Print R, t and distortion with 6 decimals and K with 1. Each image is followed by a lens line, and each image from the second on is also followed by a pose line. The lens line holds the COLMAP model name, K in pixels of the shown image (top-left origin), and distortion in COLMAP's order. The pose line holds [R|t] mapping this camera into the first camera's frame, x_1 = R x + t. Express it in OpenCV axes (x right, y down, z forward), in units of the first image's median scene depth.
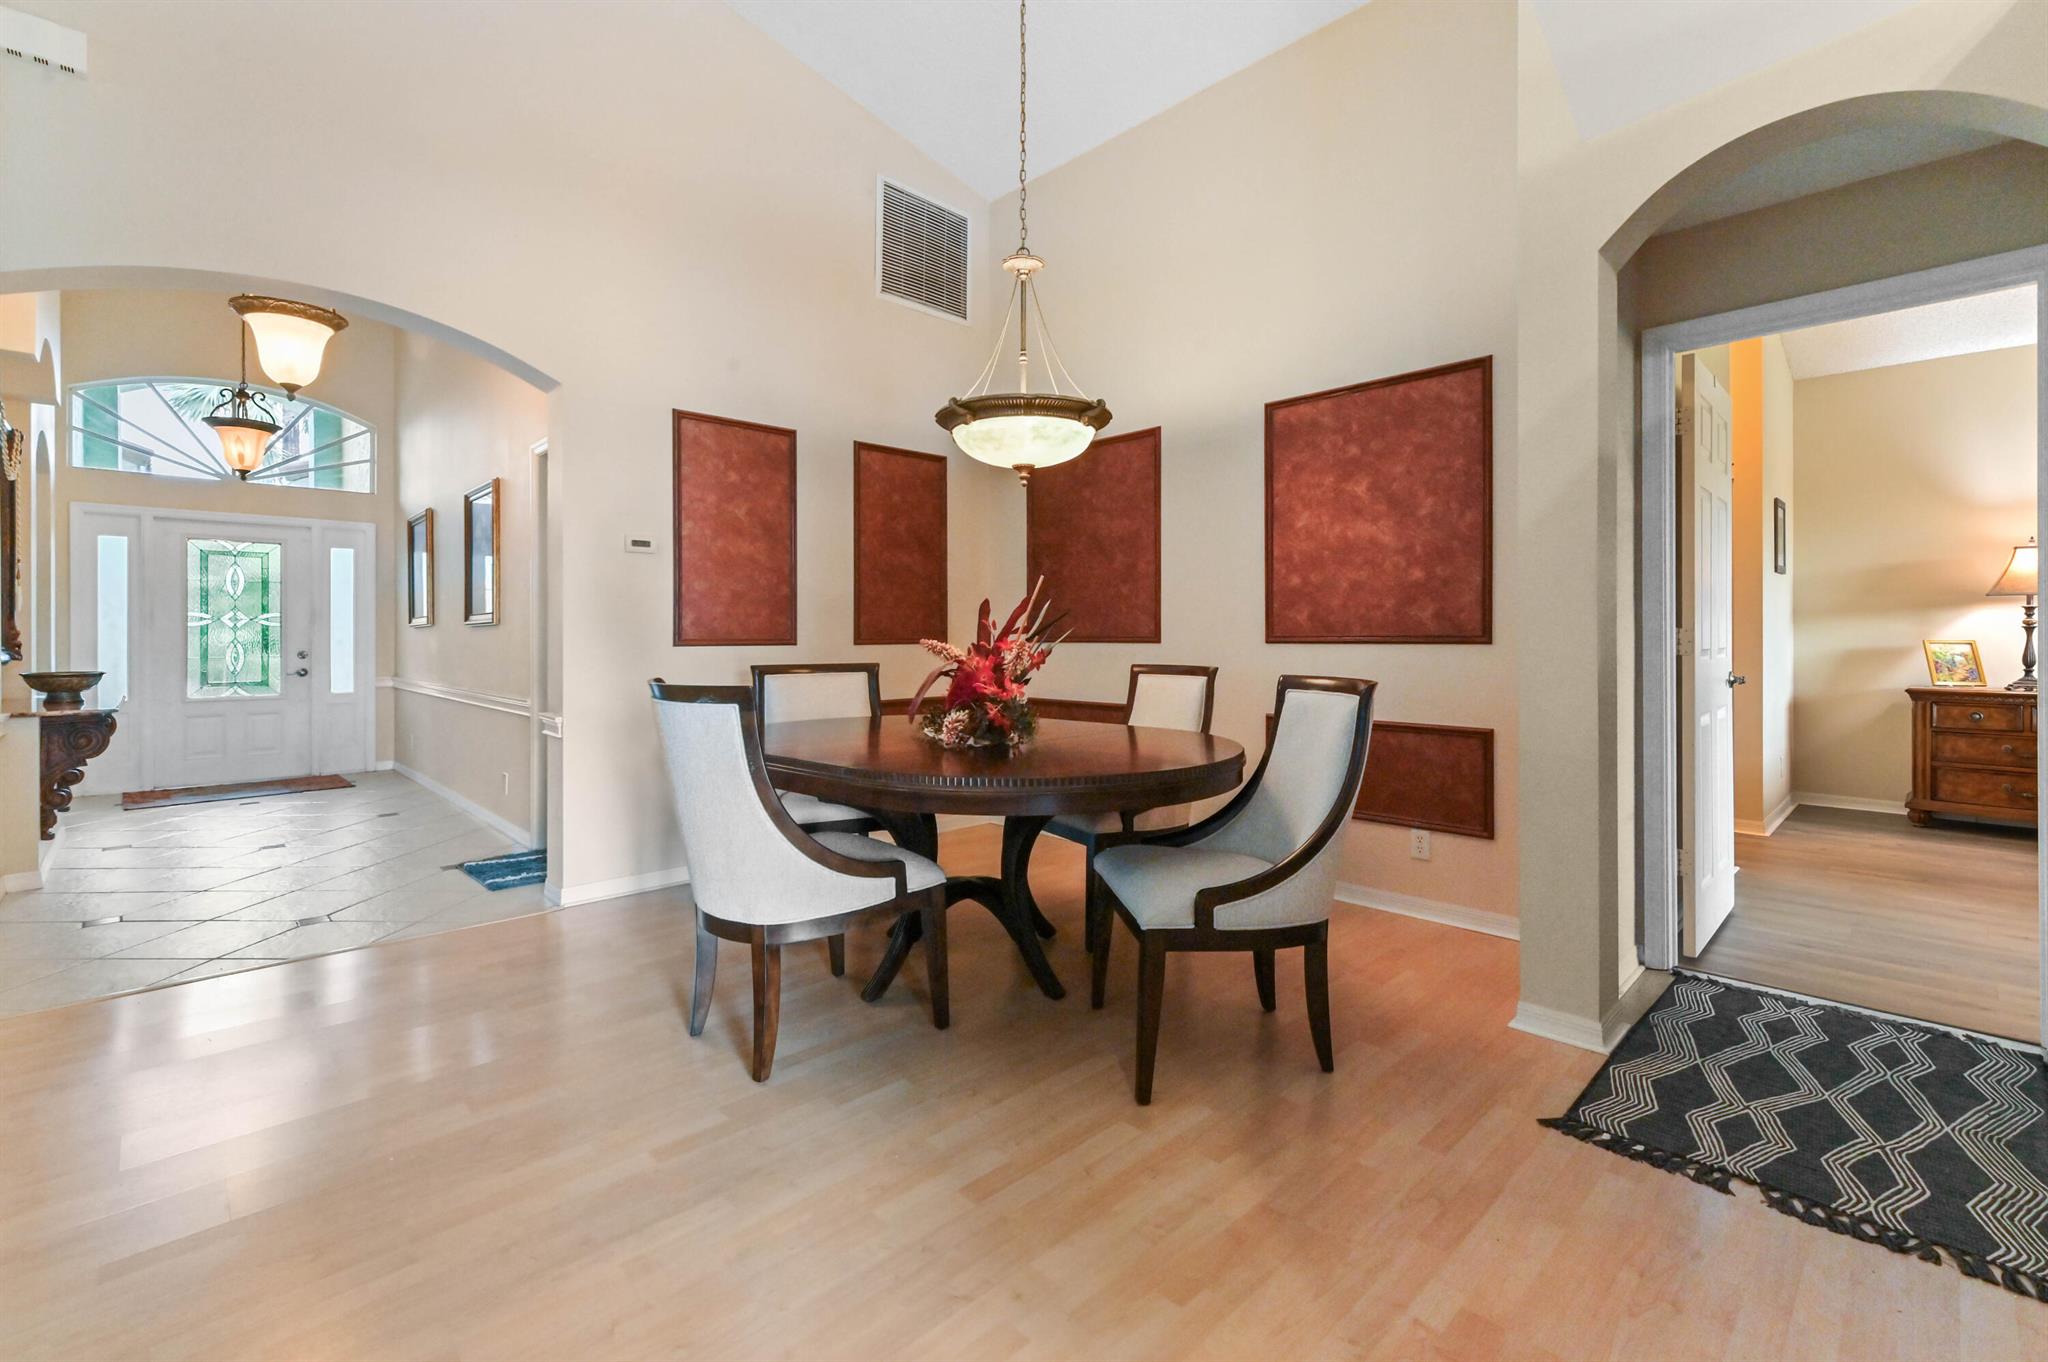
lens RADIAL K [[891.8, 0, 1034.8], [0, 891.8, 642.5], [0, 0, 1]] dist [-0.000404, -0.000061]
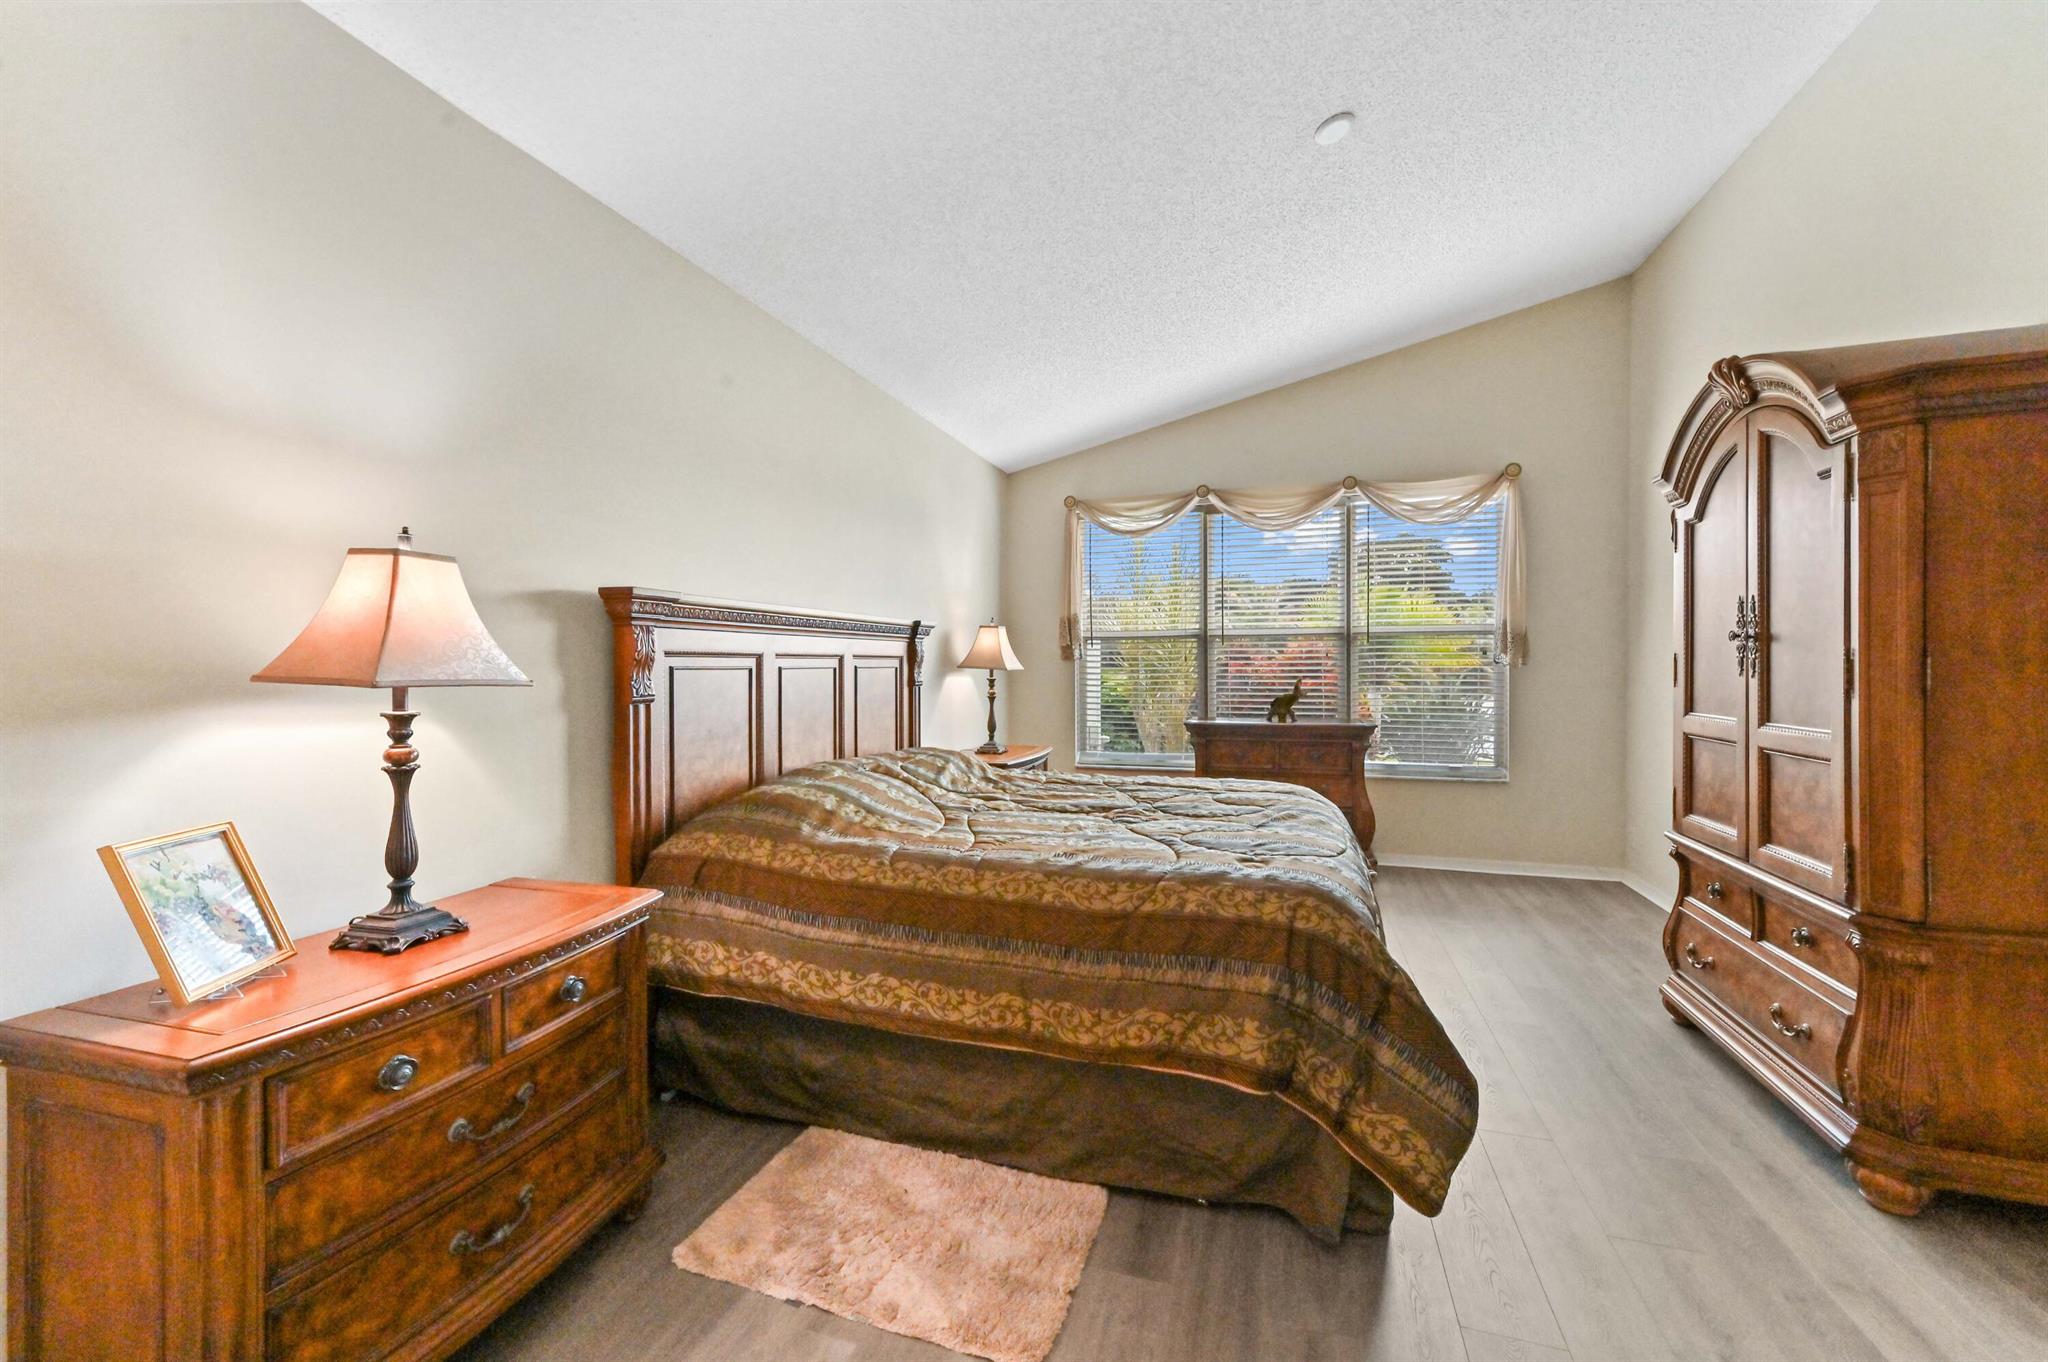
lens RADIAL K [[812.7, 0, 1027.6], [0, 812.7, 672.4], [0, 0, 1]] dist [0.017109, 0.000187]
pose [[-0.462495, -0.002567, 0.886618, 0.680043], [0.007554, 0.999948, 0.006836, -0.058359], [-0.886590, 0.009859, -0.462452, 0.919390]]
